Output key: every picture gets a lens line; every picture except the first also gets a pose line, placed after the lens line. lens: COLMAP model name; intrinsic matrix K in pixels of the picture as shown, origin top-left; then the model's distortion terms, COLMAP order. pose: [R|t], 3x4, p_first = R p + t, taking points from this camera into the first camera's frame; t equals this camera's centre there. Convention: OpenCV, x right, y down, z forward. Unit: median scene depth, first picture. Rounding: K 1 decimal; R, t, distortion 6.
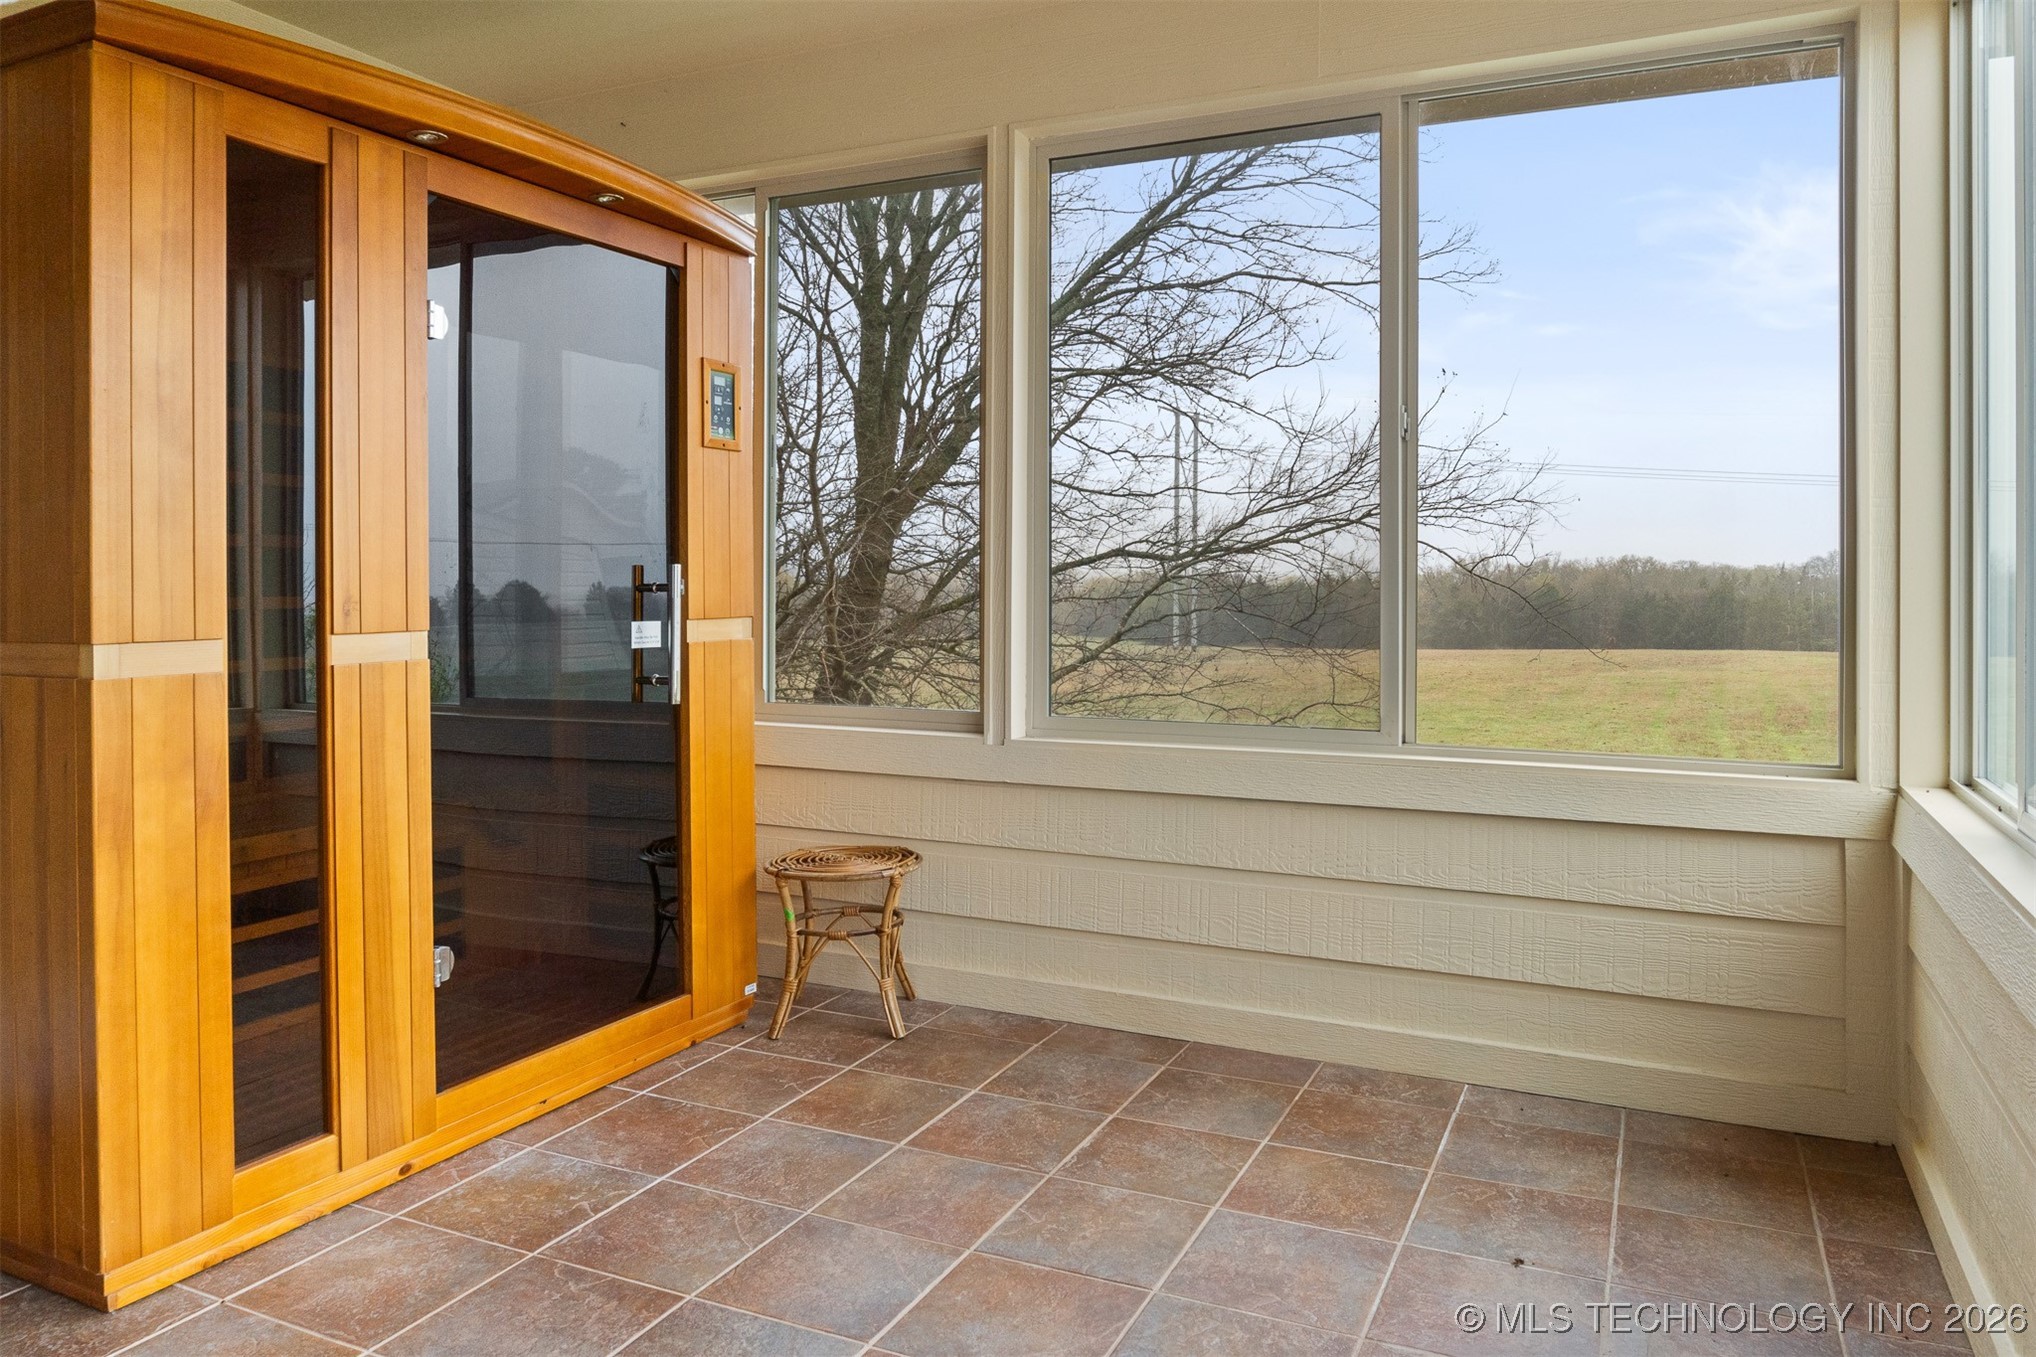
lens RADIAL K [[1369.0, 0, 1016.7], [0, 1369.0, 589.4], [0, 0, 1]] dist [-0.017904, -0.005362]
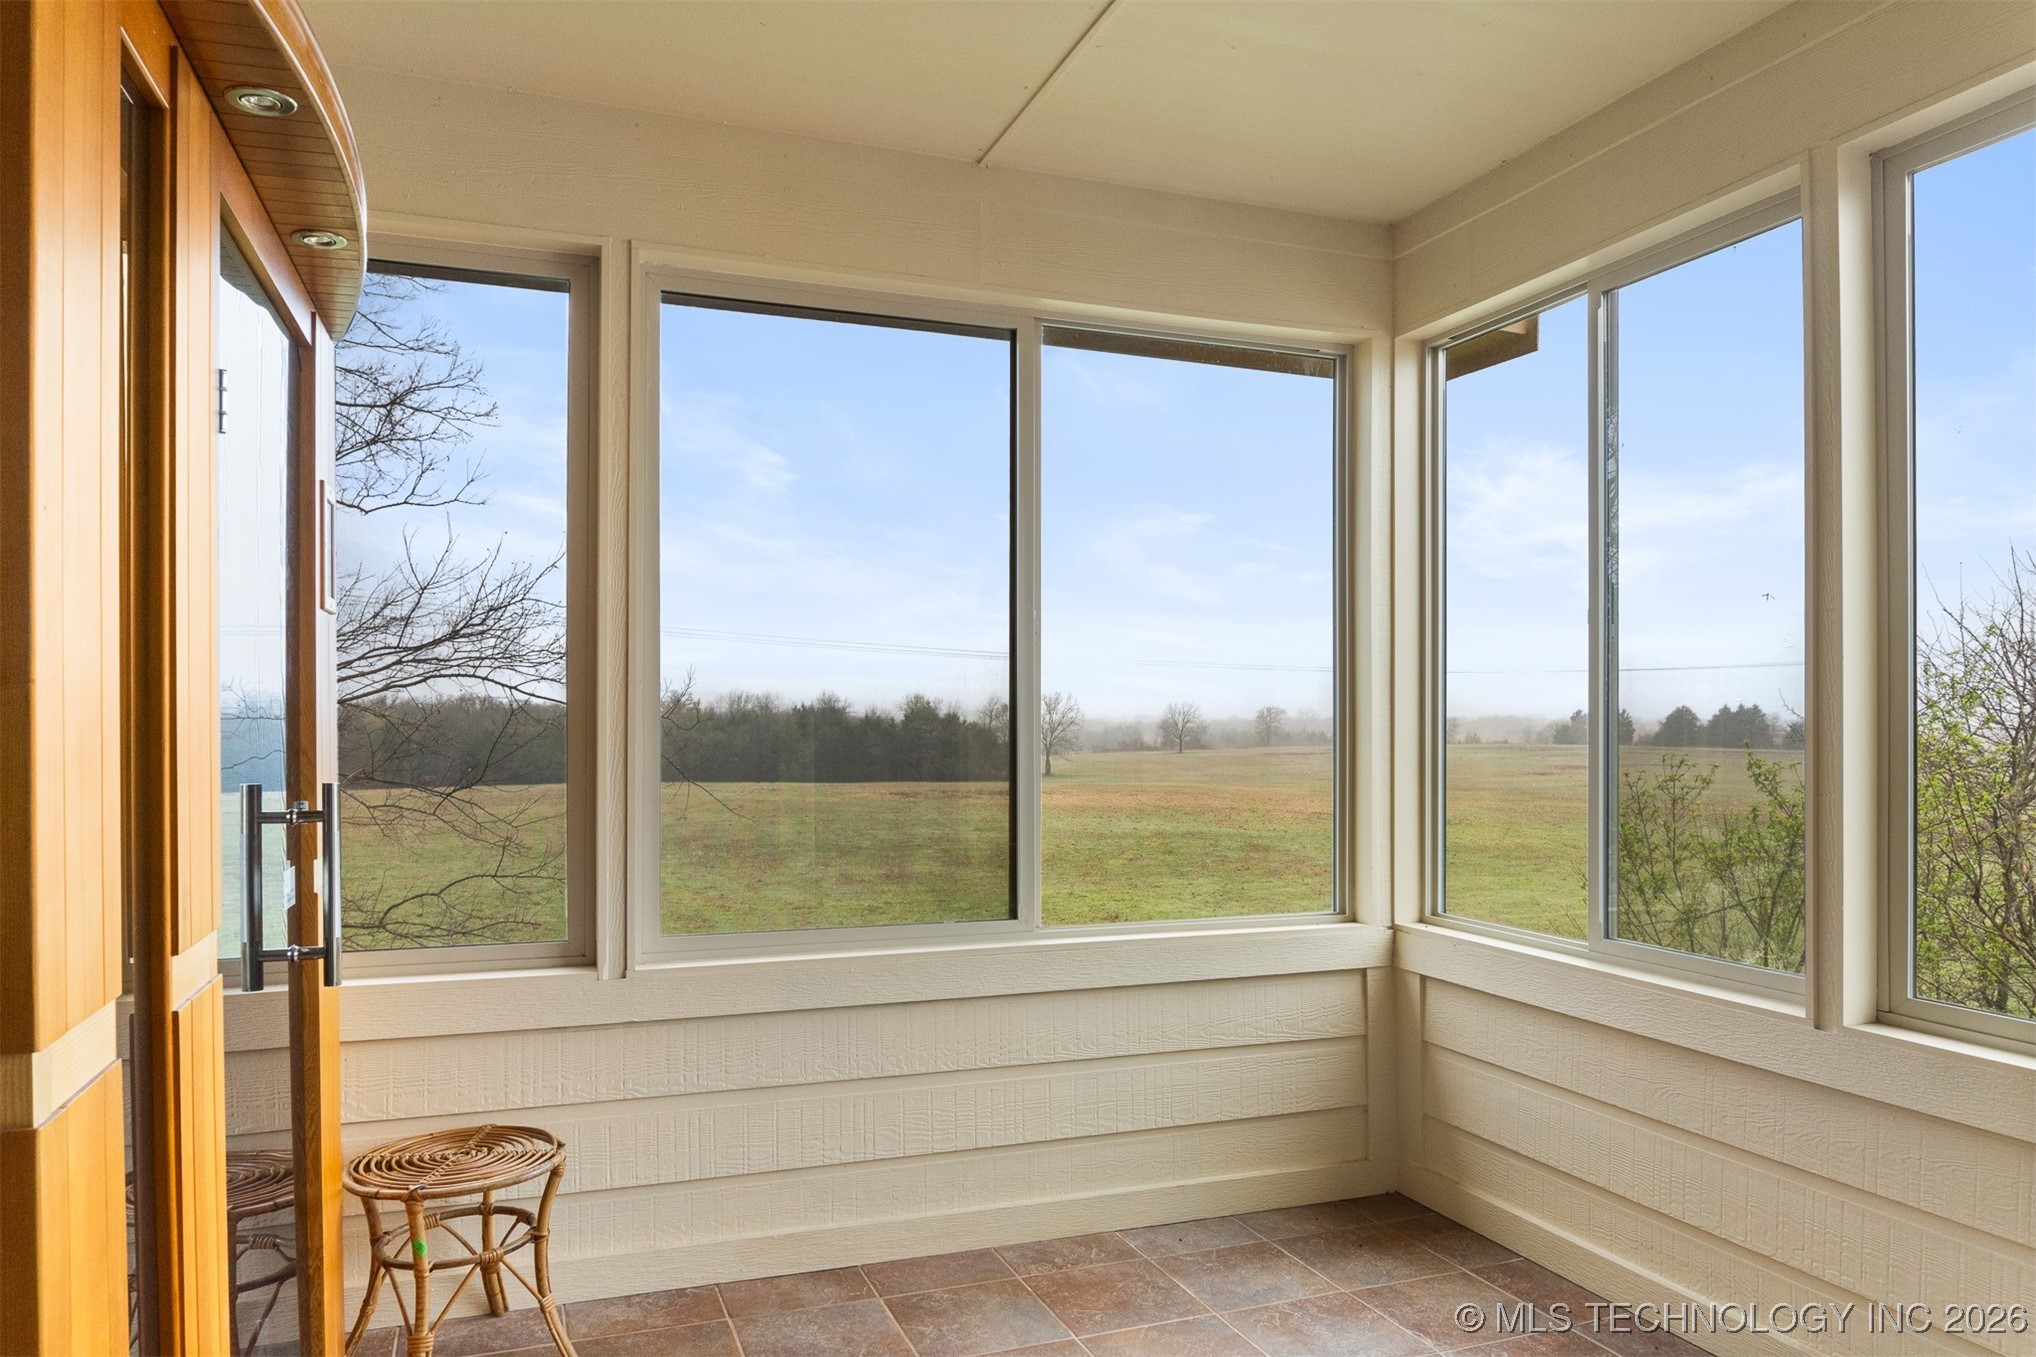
lens RADIAL K [[1369.0, 0, 1018.1], [0, 1369.0, 730.3], [0, 0, 1]] dist [-0.017904, -0.005362]
pose [[0.698381, -0.003670, 0.715717, -0.546681], [0.002903, 0.999993, 0.002296, -0.048733], [-0.715721, 0.000474, 0.698386, 0.301581]]
